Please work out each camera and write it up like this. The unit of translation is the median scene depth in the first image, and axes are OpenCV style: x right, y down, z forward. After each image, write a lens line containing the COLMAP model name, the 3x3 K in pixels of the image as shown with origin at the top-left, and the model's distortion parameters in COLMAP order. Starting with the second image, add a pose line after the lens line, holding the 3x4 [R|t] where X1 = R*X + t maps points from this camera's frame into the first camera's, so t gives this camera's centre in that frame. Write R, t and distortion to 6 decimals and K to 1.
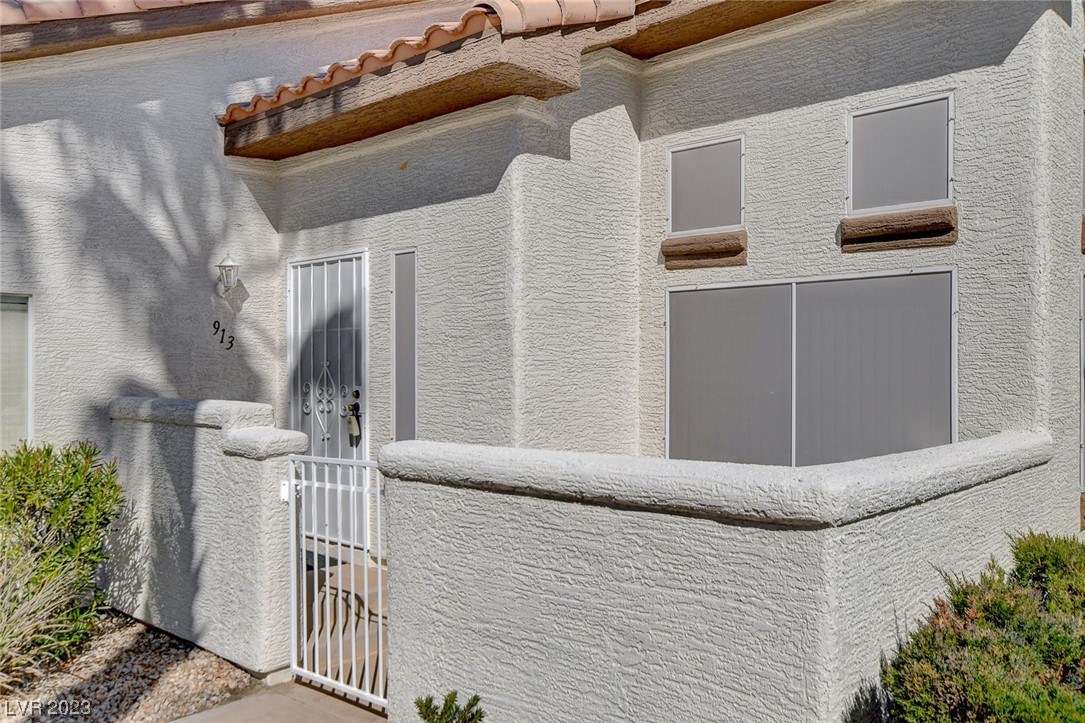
lens RADIAL K [[936.0, 0, 537.6], [0, 936.0, 362.8], [0, 0, 1]] dist [0.003150, 0.009628]
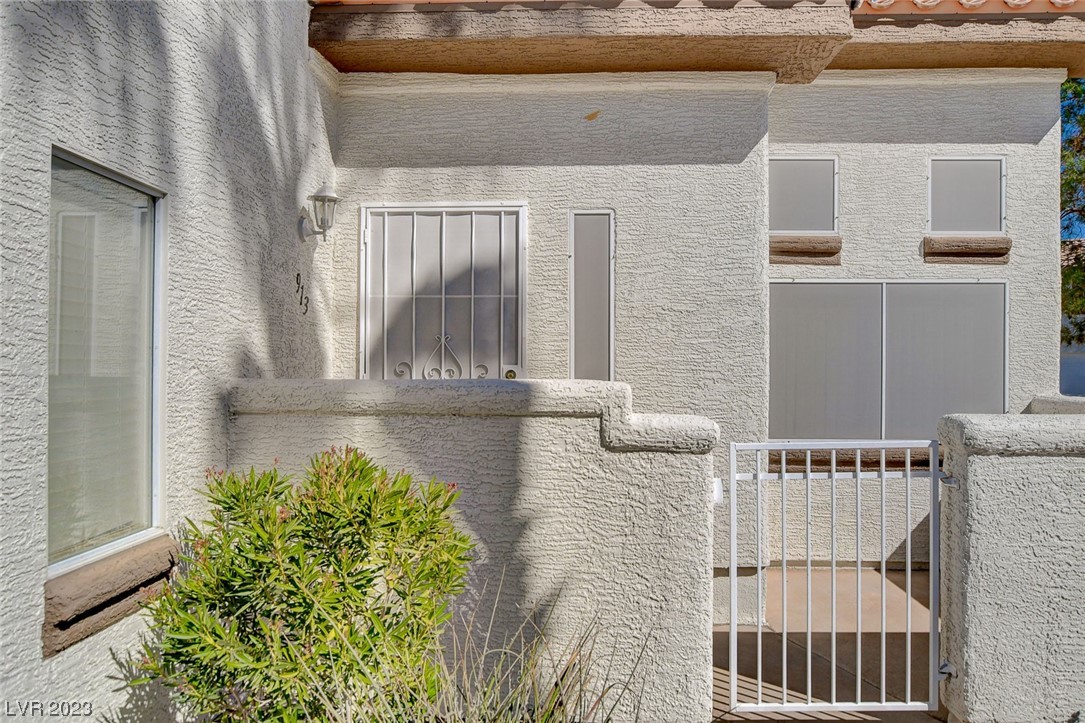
lens RADIAL K [[743.0, 0, 541.4], [0, 743.0, 364.4], [0, 0, 1]] dist [-0.034450, 0.000437]
pose [[0.745491, 0.009504, 0.666448, -0.689298], [-0.008298, 0.999953, -0.004978, 0.030383], [-0.666464, -0.001819, 0.745535, 0.547951]]
